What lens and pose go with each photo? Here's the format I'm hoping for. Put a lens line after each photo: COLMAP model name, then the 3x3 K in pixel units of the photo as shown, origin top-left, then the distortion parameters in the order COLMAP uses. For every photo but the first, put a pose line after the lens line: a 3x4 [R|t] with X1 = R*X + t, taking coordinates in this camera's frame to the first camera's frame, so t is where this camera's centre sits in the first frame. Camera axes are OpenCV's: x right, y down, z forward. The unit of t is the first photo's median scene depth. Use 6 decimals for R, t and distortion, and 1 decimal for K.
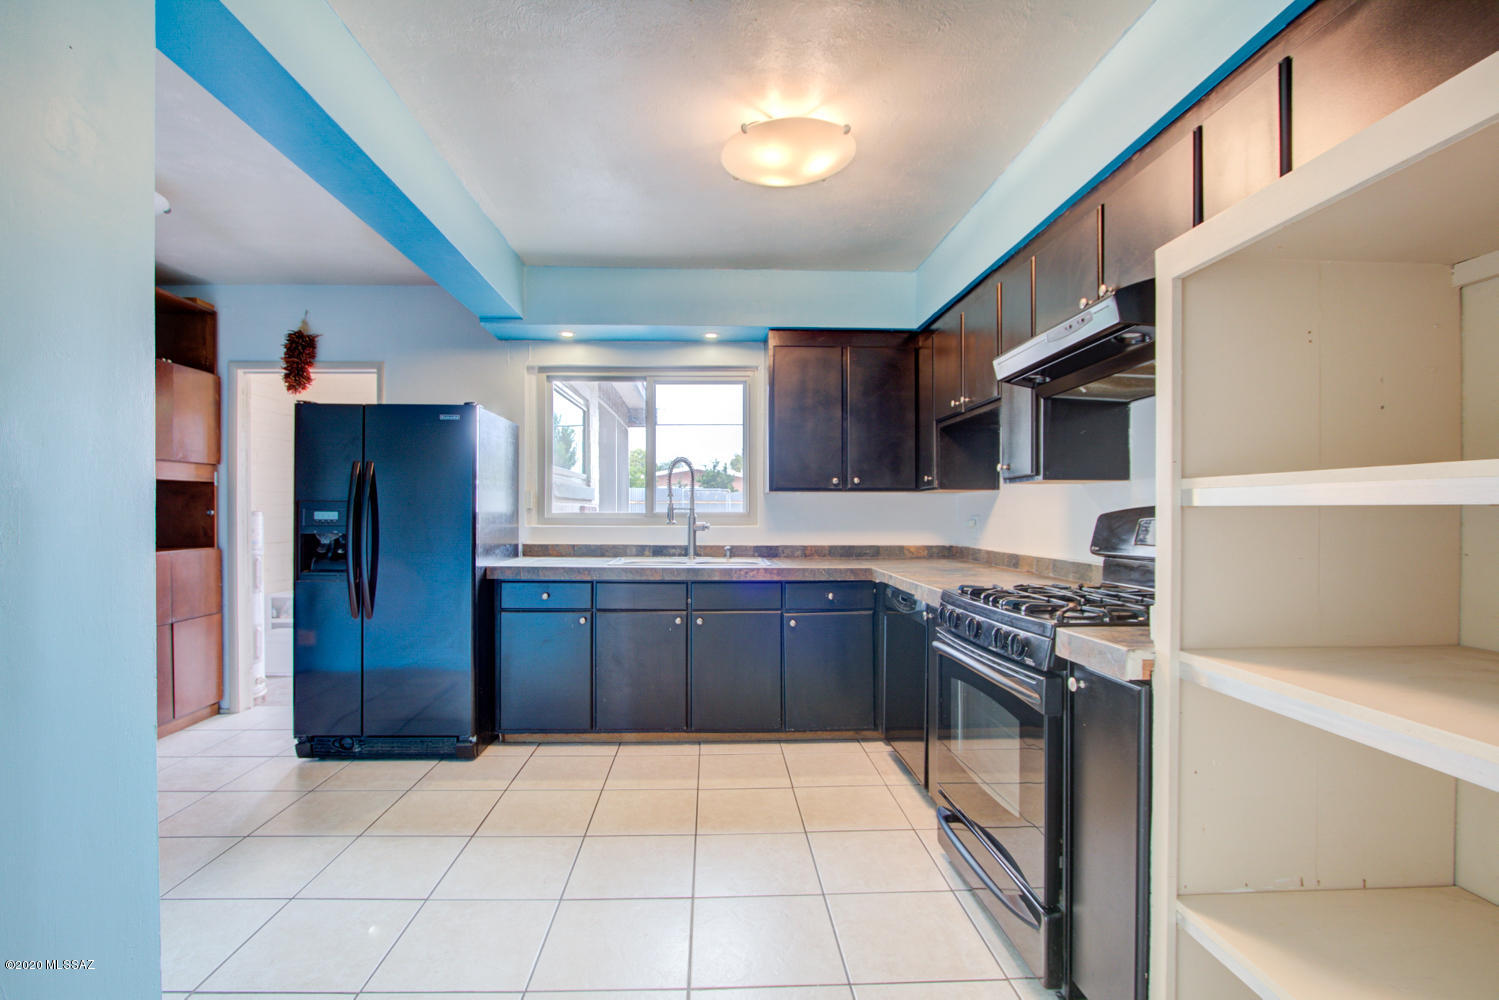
lens RADIAL K [[688.2, 0, 749.4], [0, 688.2, 502.7], [0, 0, 1]] dist [-0.012789, 0.001652]
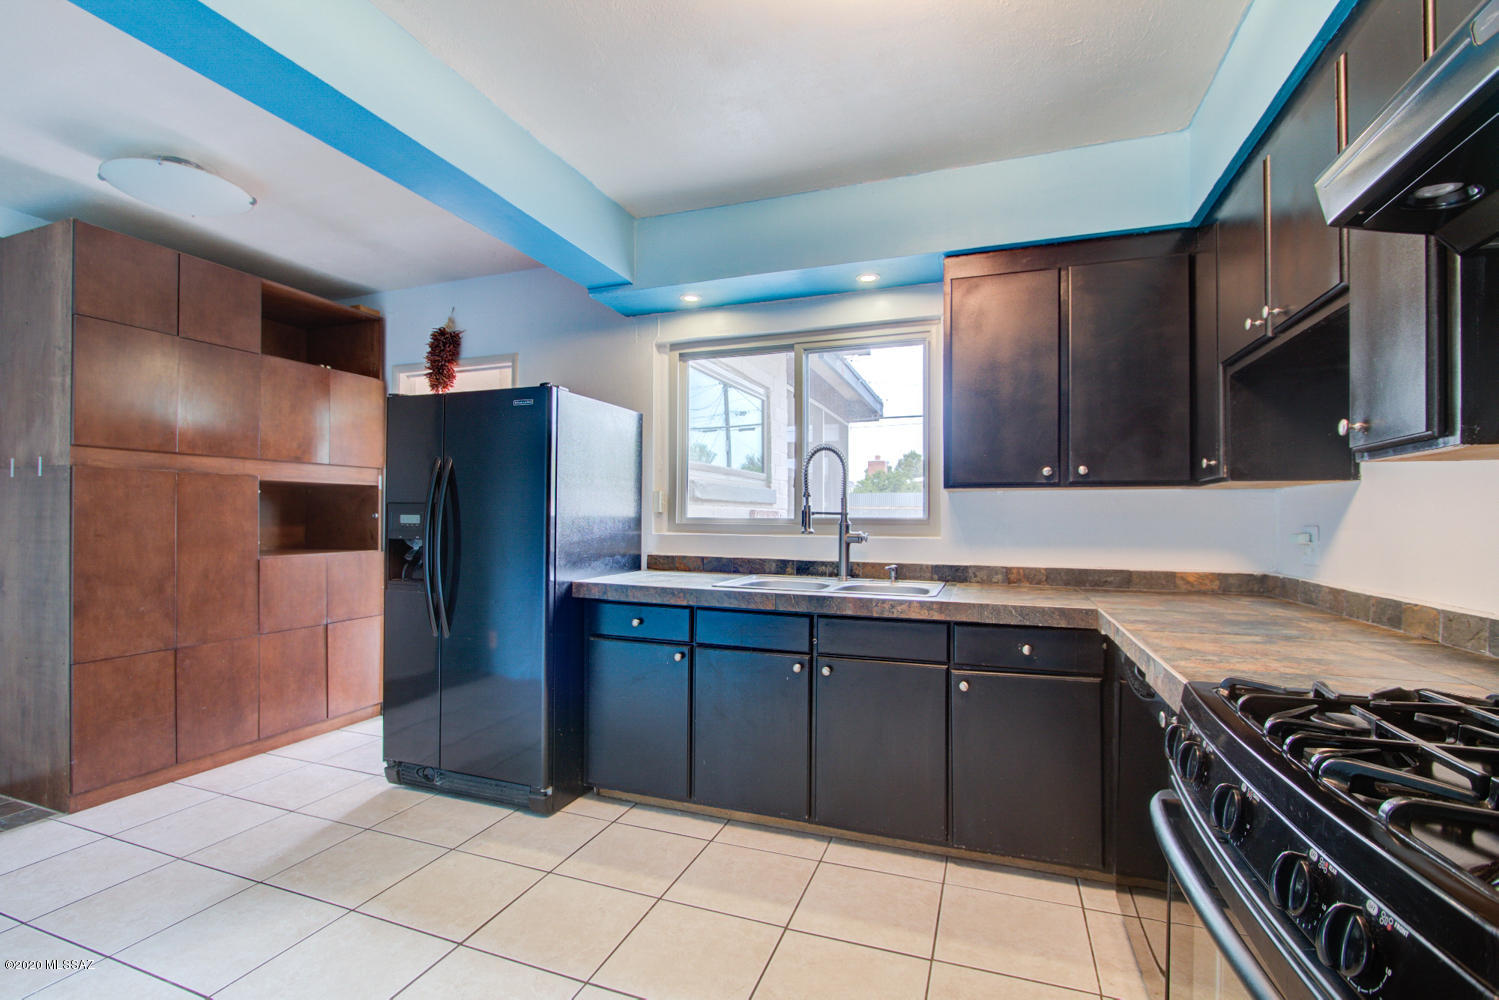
lens RADIAL K [[688.2, 0, 745.5], [0, 688.2, 507.9], [0, 0, 1]] dist [-0.012789, 0.001652]
pose [[0.917395, -0.000613, -0.397977, 0.131180], [0.000104, 0.999999, -0.001301, 0.004514], [0.397977, 0.001152, 0.917394, 0.305971]]
